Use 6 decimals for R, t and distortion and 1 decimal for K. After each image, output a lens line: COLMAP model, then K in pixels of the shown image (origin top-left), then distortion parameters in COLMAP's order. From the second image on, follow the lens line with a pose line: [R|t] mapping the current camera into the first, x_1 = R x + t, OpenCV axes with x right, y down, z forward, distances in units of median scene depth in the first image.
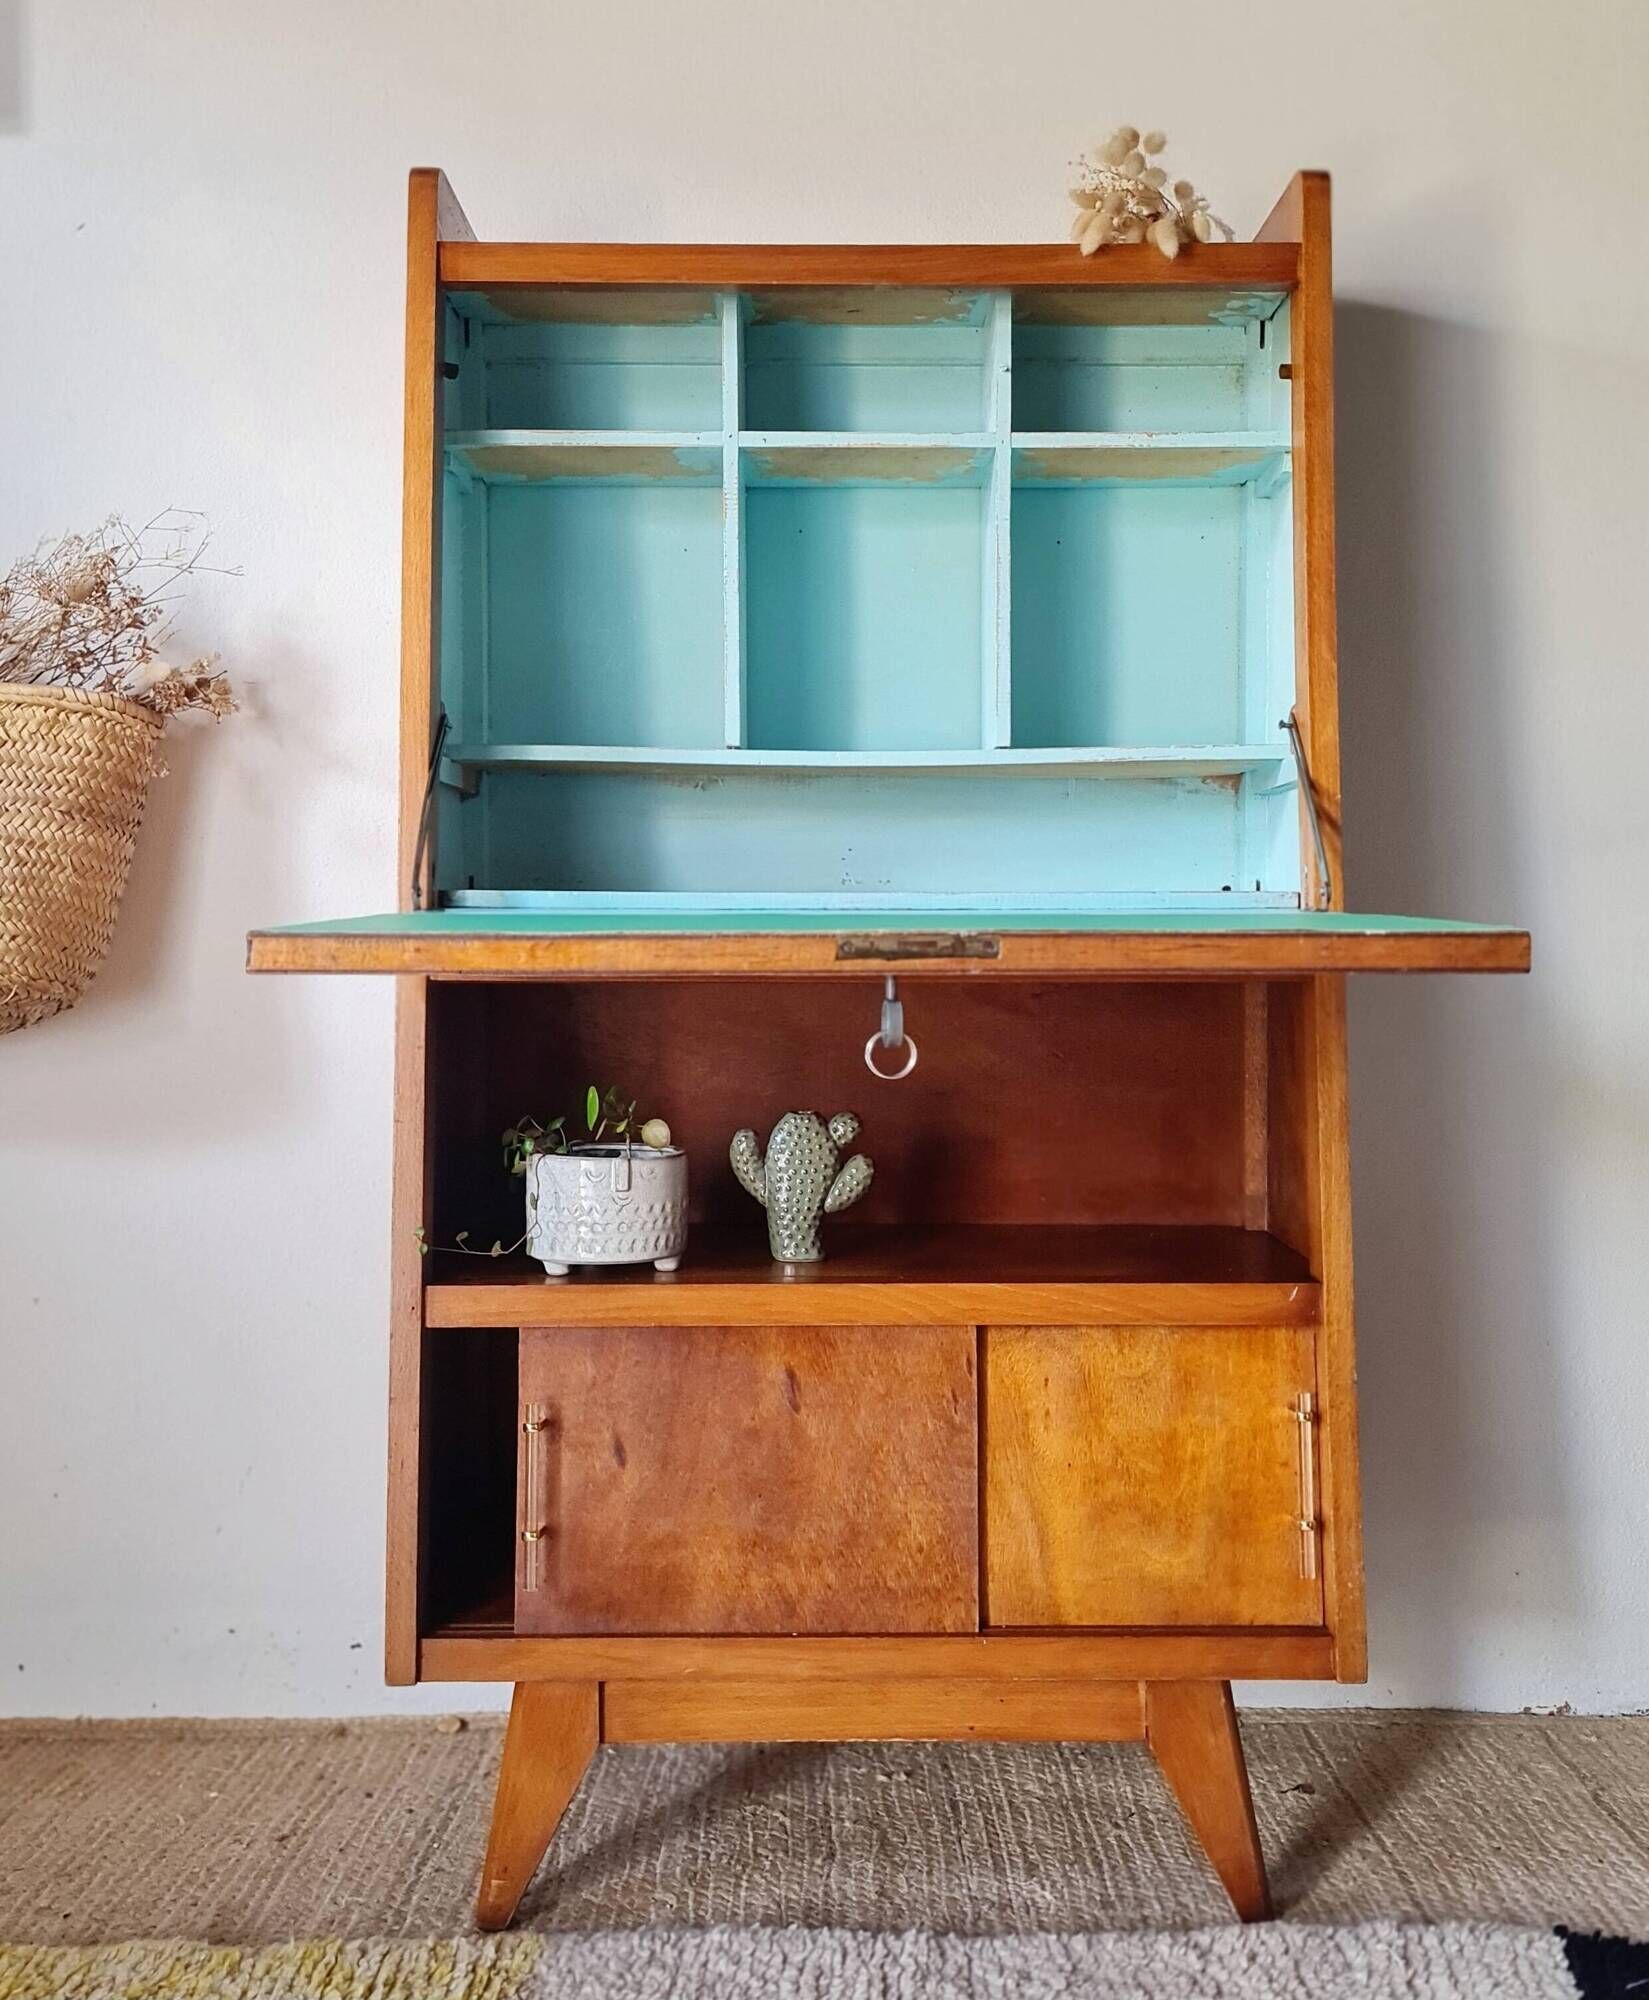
lens RADIAL K [[1952.4, 0, 836.9], [0, 1952.4, 984.8], [0, 0, 1]] dist [0.036001, 0.000000]
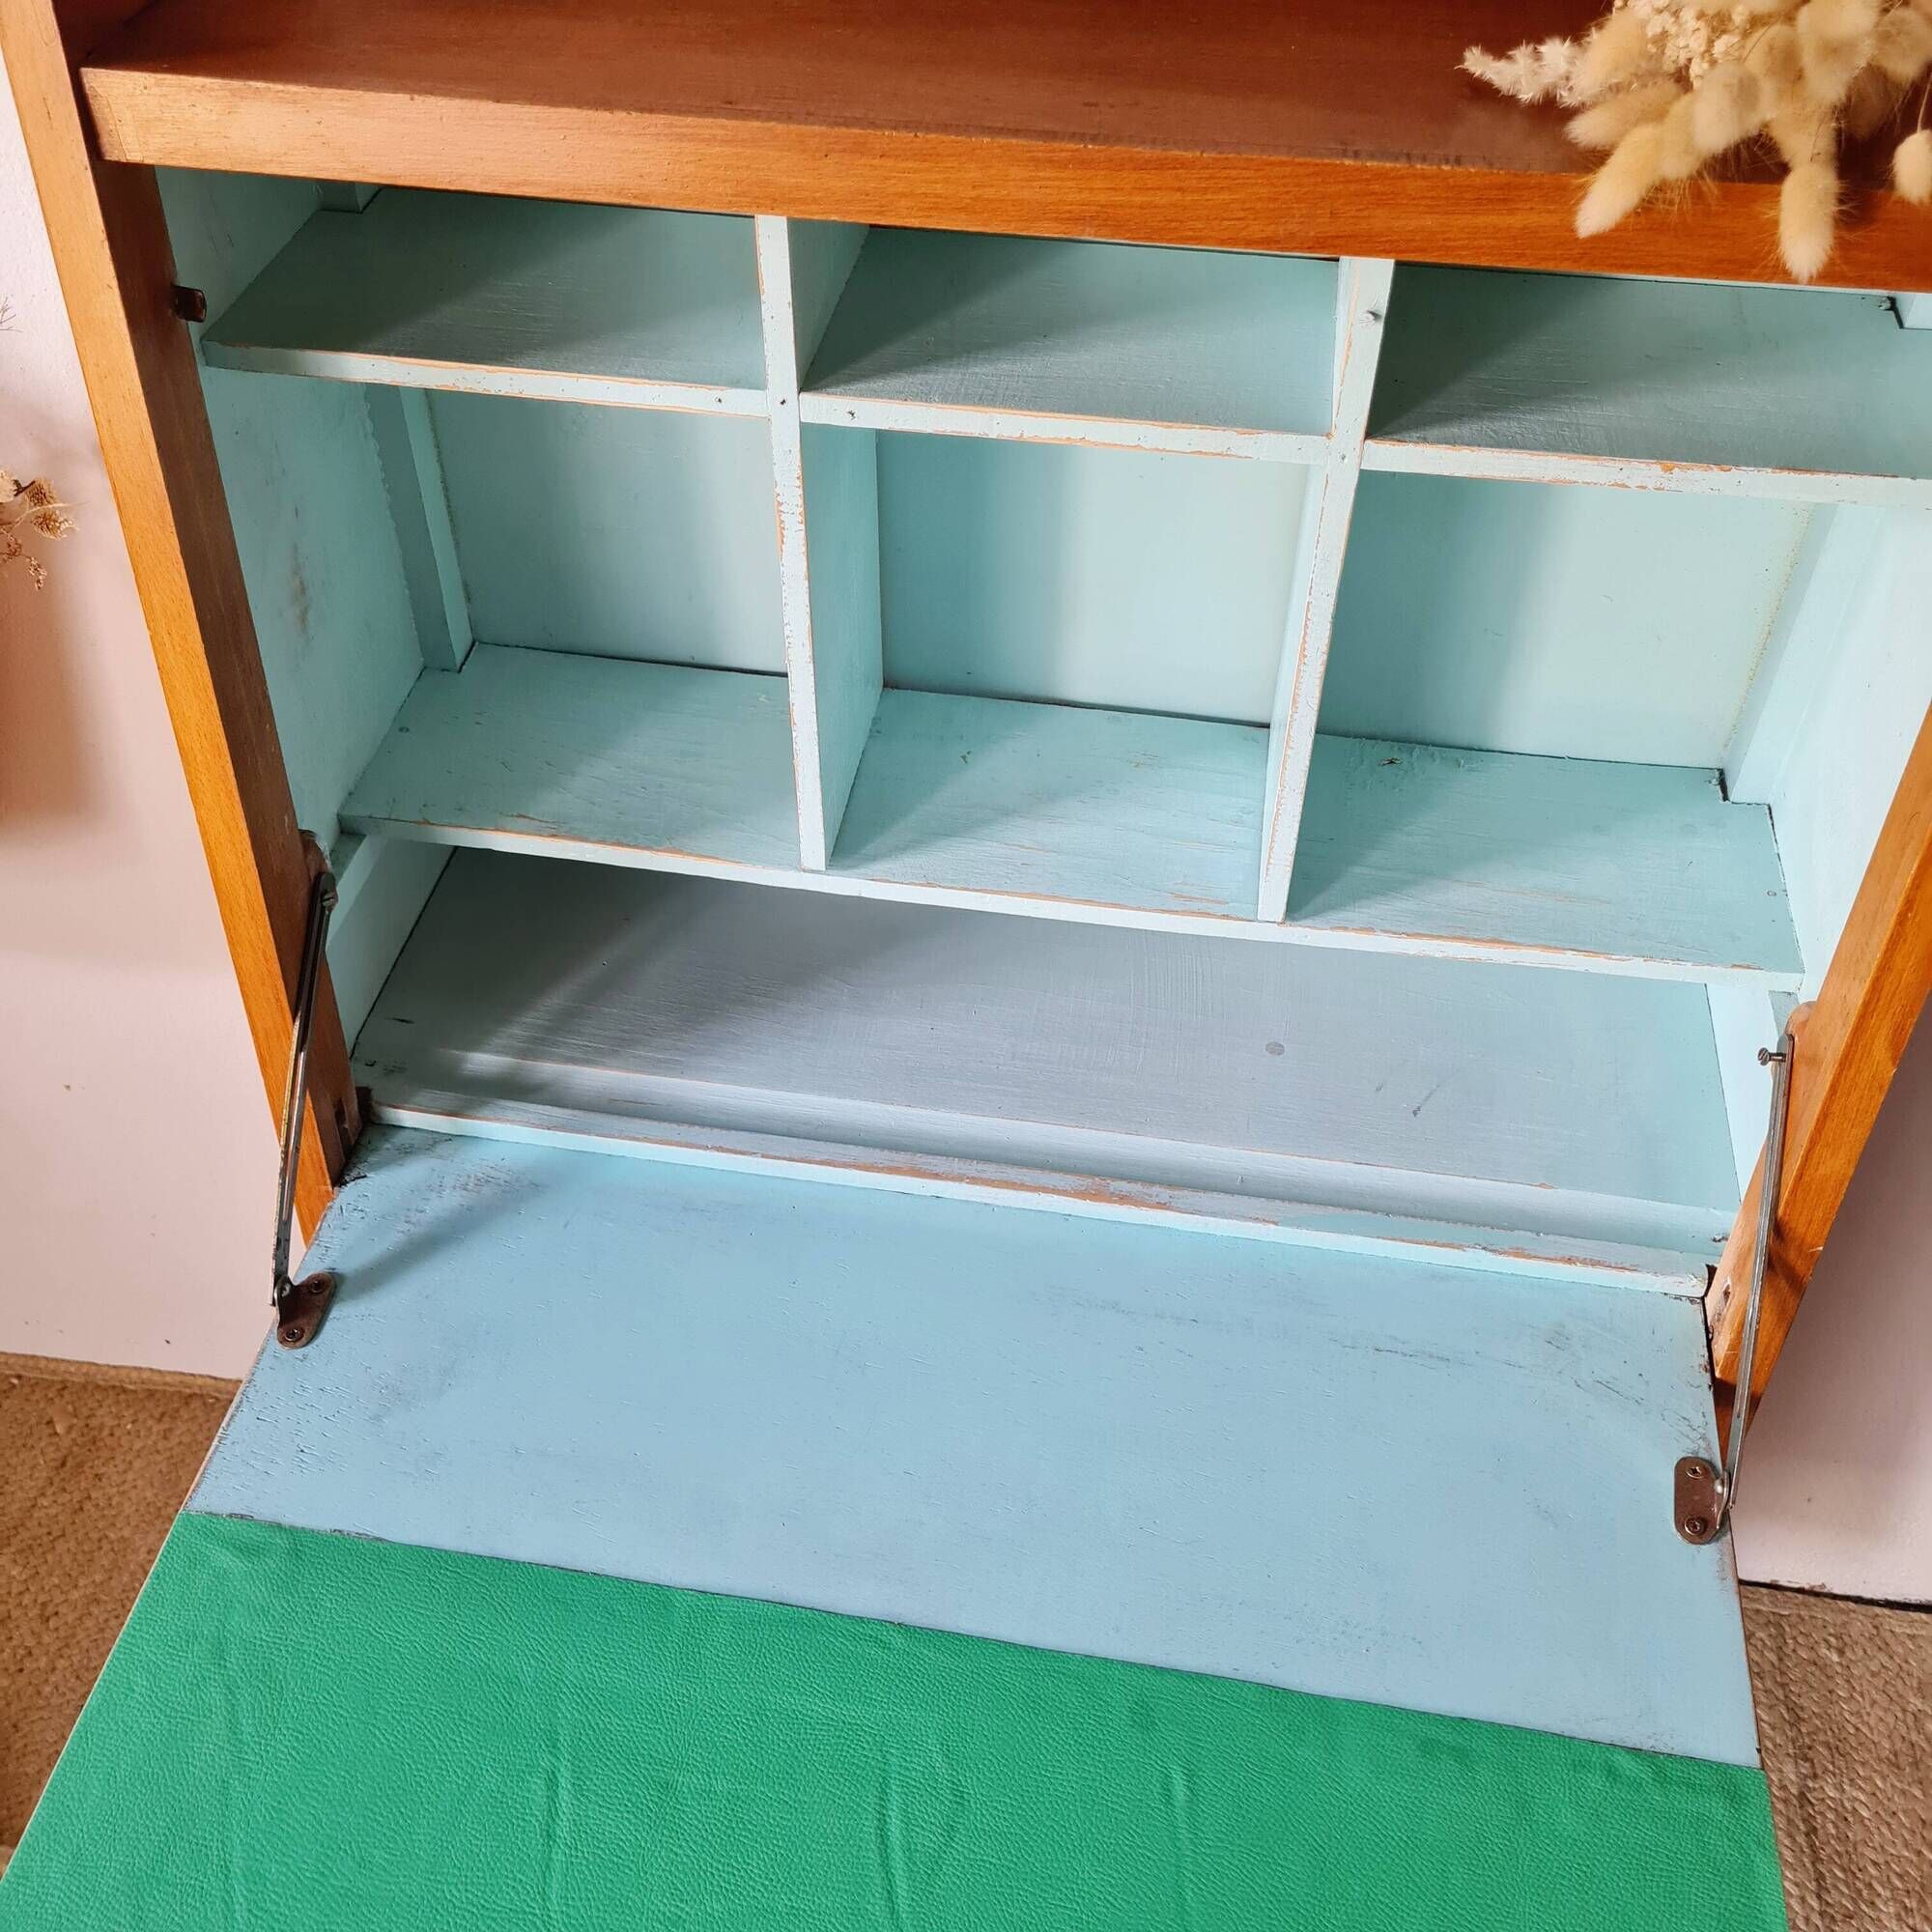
lens RADIAL K [[1922.7, 0, 945.6], [0, 1922.7, 919.0], [0, 0, 1]] dist [0.032167, 0.000000]
pose [[0.986343, 0.115539, -0.117384, 0.059113], [-0.009373, 0.750906, 0.660343, -0.515322], [0.164440, -0.650224, 0.741733, 0.579511]]
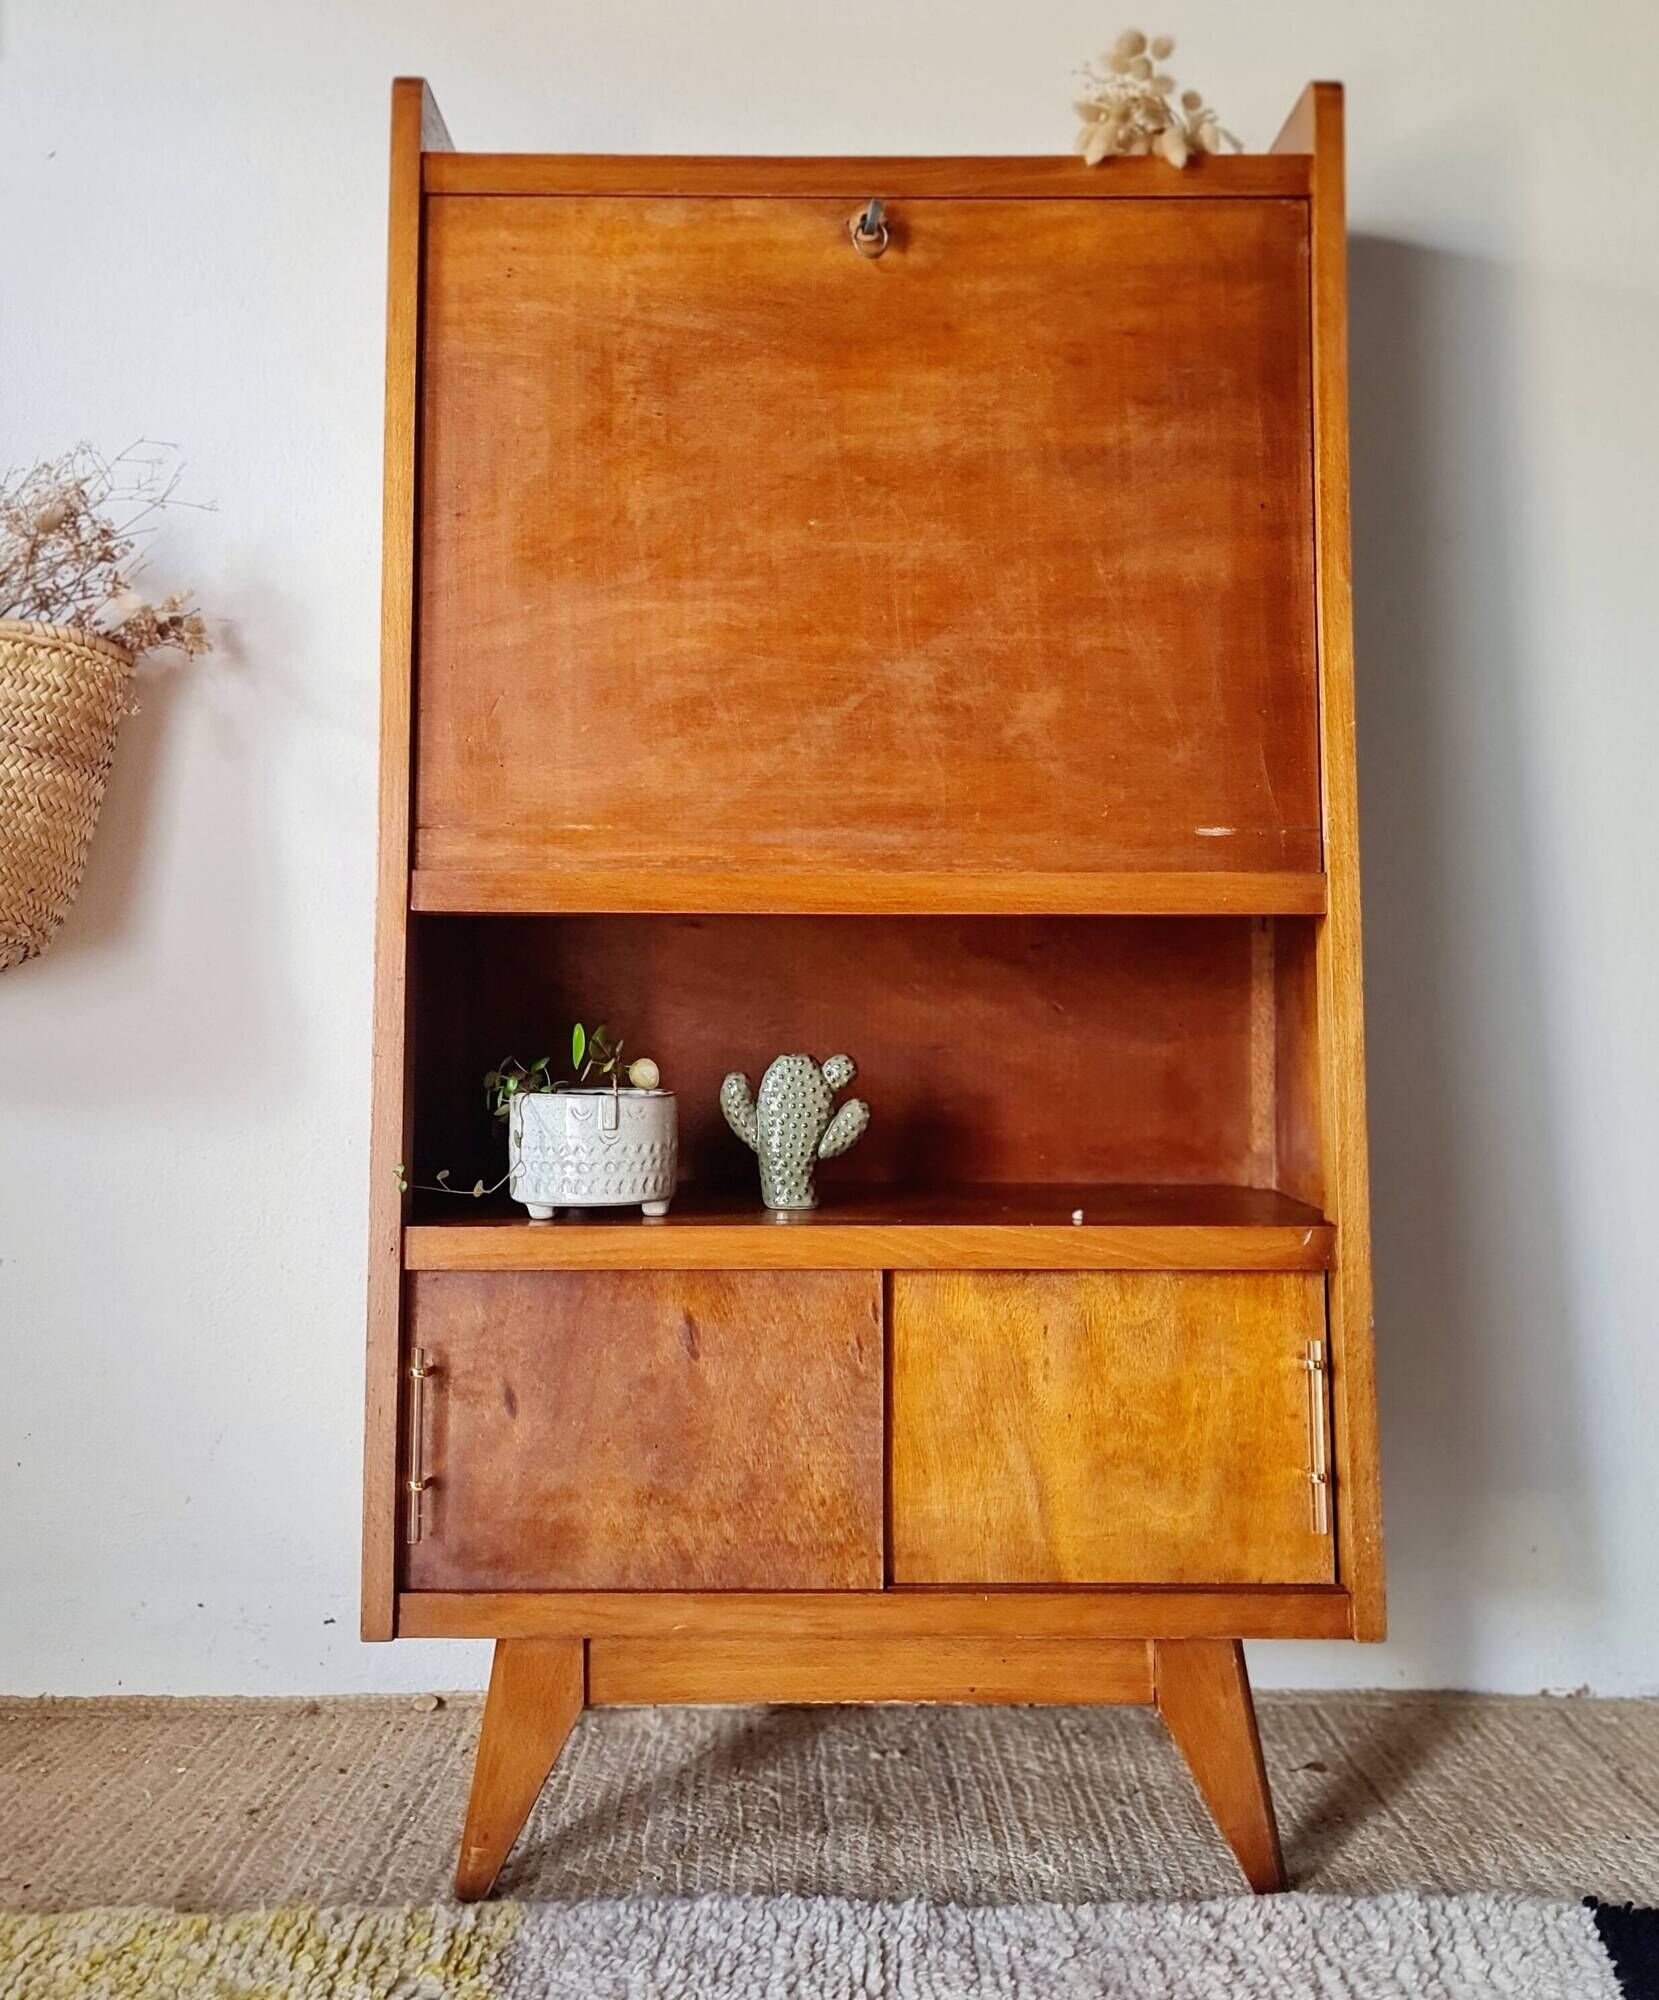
lens RADIAL K [[1968.5, 0, 810.7], [0, 1968.5, 1001.0], [0, 0, 1]] dist [0.039474, 0.000000]
pose [[0.999998, 0.001507, -0.001204, -0.009041], [-0.001522, 0.999912, -0.013165, 0.051774], [0.001184, 0.013166, 0.999913, 0.027872]]
